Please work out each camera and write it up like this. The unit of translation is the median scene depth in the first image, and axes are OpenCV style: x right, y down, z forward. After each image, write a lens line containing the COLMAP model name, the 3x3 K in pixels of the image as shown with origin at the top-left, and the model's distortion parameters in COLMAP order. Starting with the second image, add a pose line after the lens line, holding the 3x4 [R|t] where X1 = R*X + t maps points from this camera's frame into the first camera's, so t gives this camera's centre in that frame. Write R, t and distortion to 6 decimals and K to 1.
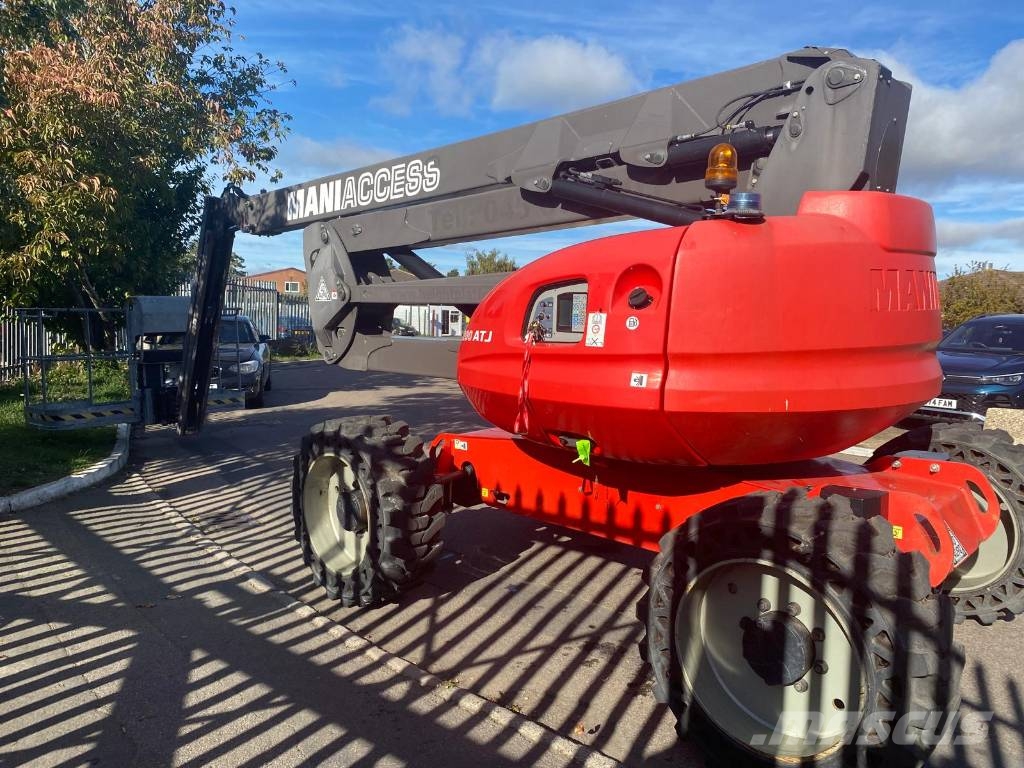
lens RADIAL K [[781.5, 0, 515.4], [0, 781.5, 383.0], [0, 0, 1]] dist [0.038756, -0.055227]
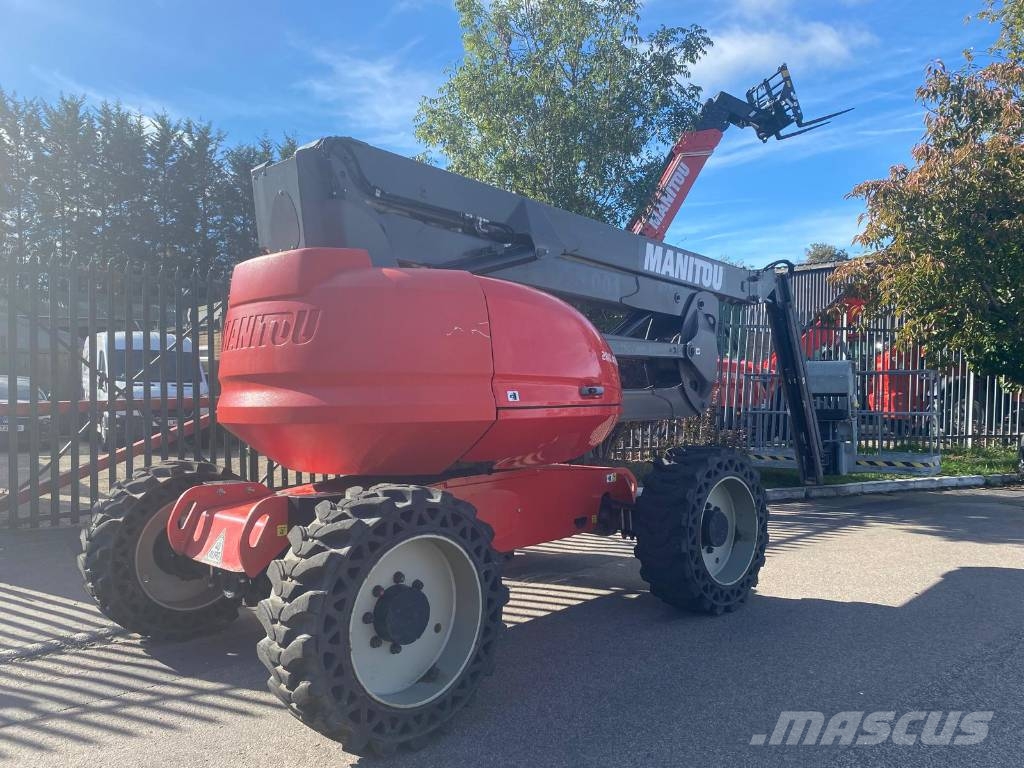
lens RADIAL K [[781.5, 0, 514.8], [0, 781.5, 384.6], [0, 0, 1]] dist [0.038756, -0.055227]
pose [[-0.017070, -0.011624, -0.999787, 1.152641], [-0.089558, 0.995931, -0.010050, -0.042788], [0.995835, 0.089368, -0.018042, 0.966411]]
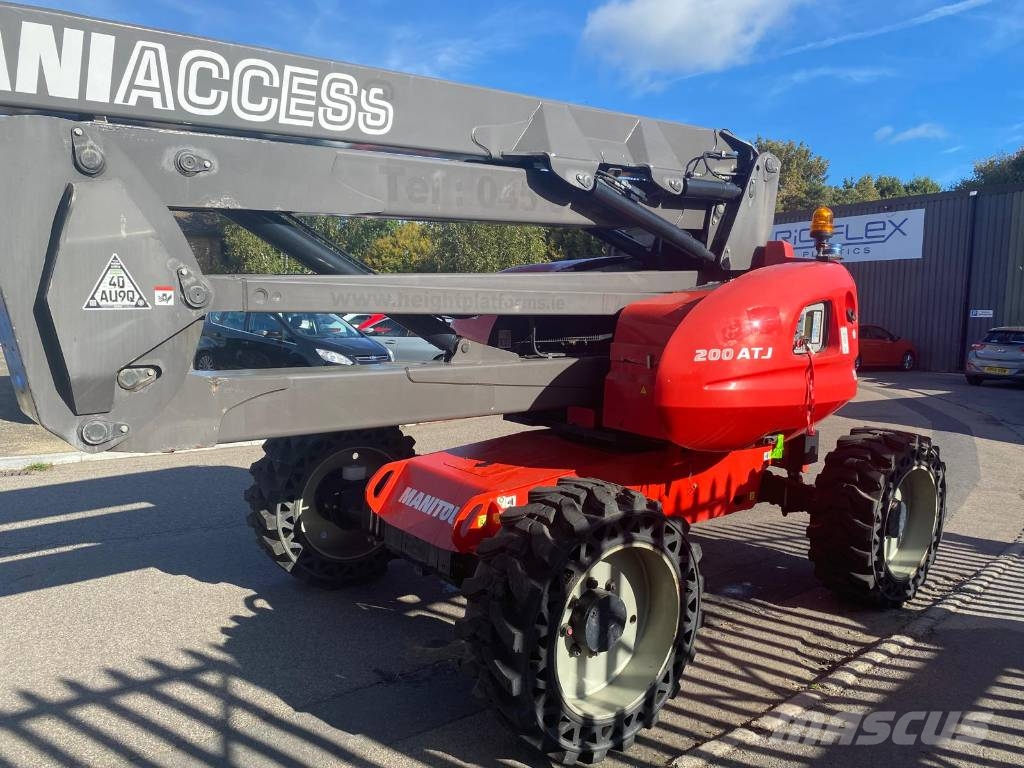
lens RADIAL K [[781.5, 0, 513.9], [0, 781.5, 389.0], [0, 0, 1]] dist [0.038756, -0.055227]
pose [[0.114362, -0.124979, 0.985546, -0.785759], [0.076404, 0.990223, 0.116706, -0.114204], [-0.990497, 0.061953, 0.122793, 0.872457]]
